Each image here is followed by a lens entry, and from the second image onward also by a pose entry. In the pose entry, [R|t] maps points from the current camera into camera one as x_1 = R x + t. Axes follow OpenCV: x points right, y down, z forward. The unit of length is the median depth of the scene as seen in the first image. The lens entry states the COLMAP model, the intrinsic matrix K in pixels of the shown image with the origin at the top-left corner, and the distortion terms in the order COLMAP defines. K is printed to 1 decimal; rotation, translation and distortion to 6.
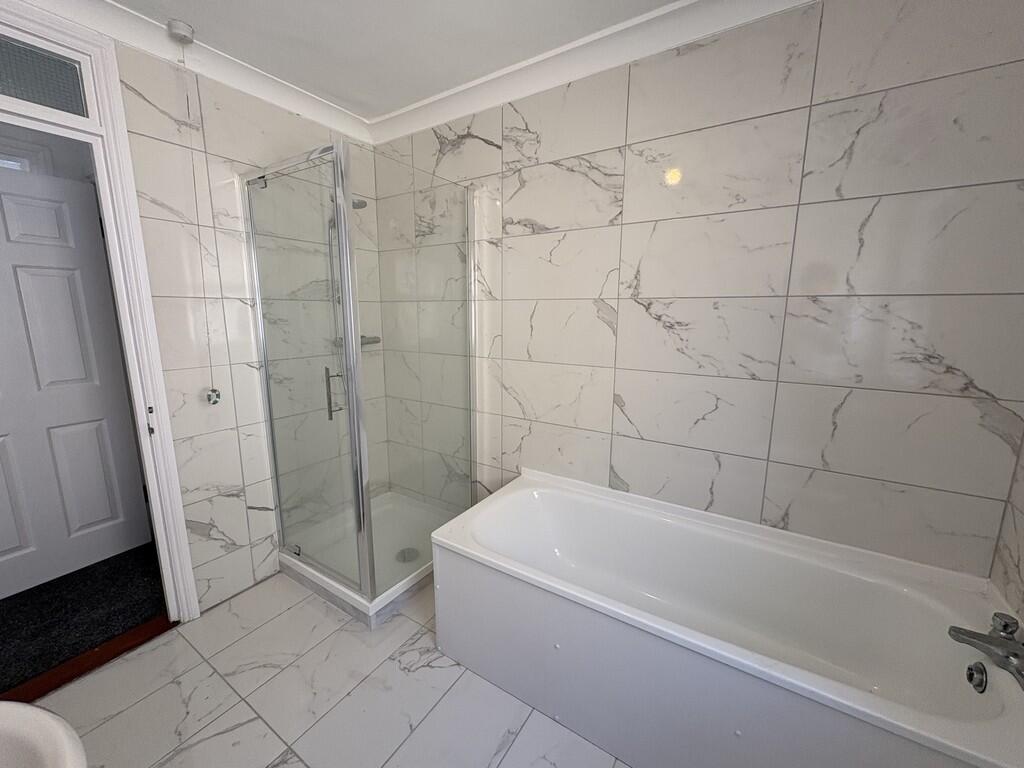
lens RADIAL K [[408.2, 0, 510.1], [0, 408.2, 380.5], [0, 0, 1]] dist [-0.001637, 0.000241]
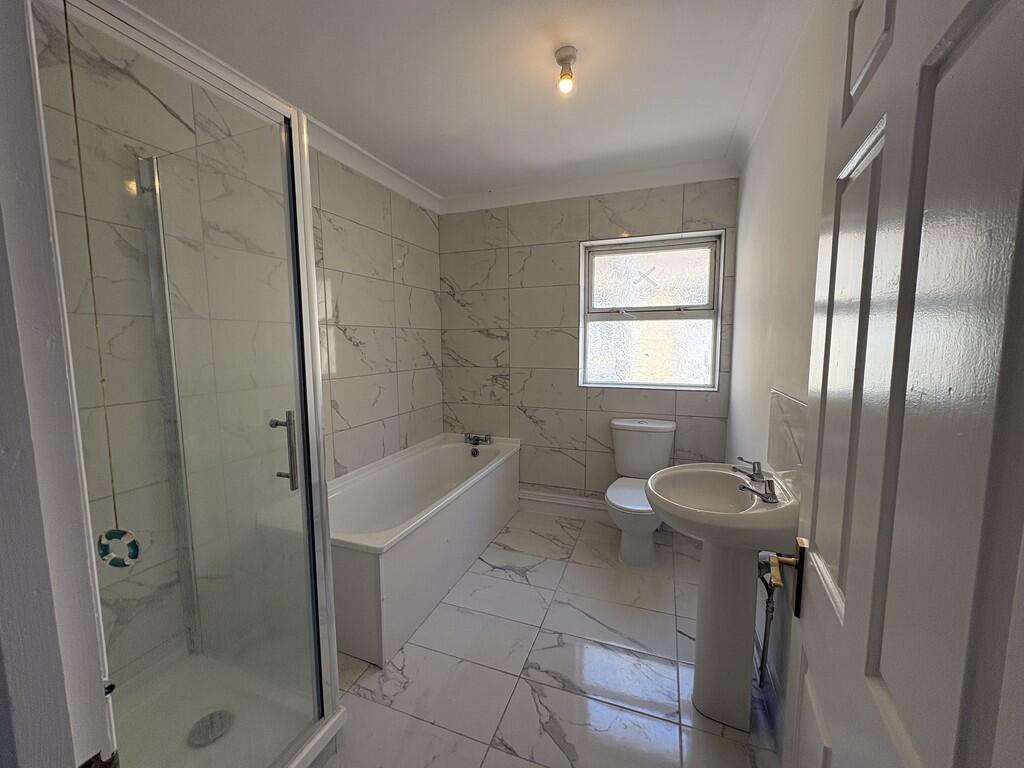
lens RADIAL K [[408.2, 0, 511.7], [0, 408.2, 383.1], [0, 0, 1]] dist [-0.001637, 0.000241]
pose [[-0.215880, -0.098495, 0.971439, -1.136635], [0.176384, 0.974598, 0.138013, -0.099277], [-0.960356, 0.201141, -0.193023, 0.746545]]
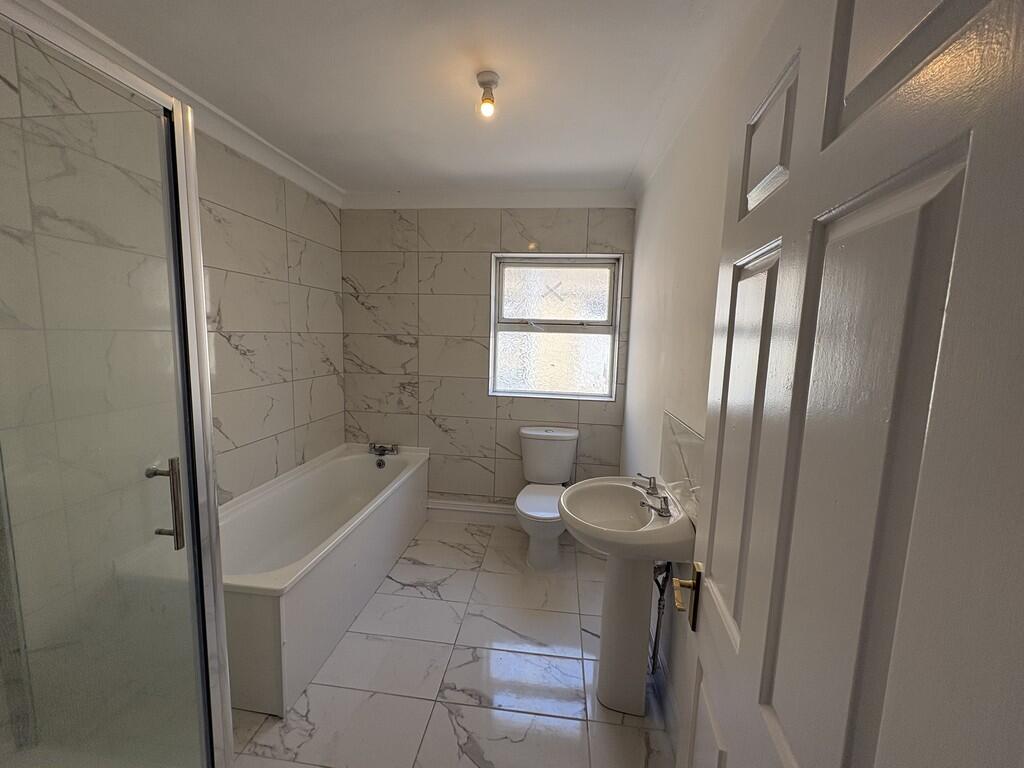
lens RADIAL K [[408.2, 0, 512.3], [0, 408.2, 383.0], [0, 0, 1]] dist [-0.001637, 0.000241]
pose [[-0.441931, -0.118000, 0.889254, -1.116891], [0.129518, 0.972530, 0.193417, -0.175719], [-0.887650, 0.200652, -0.414508, 0.770391]]
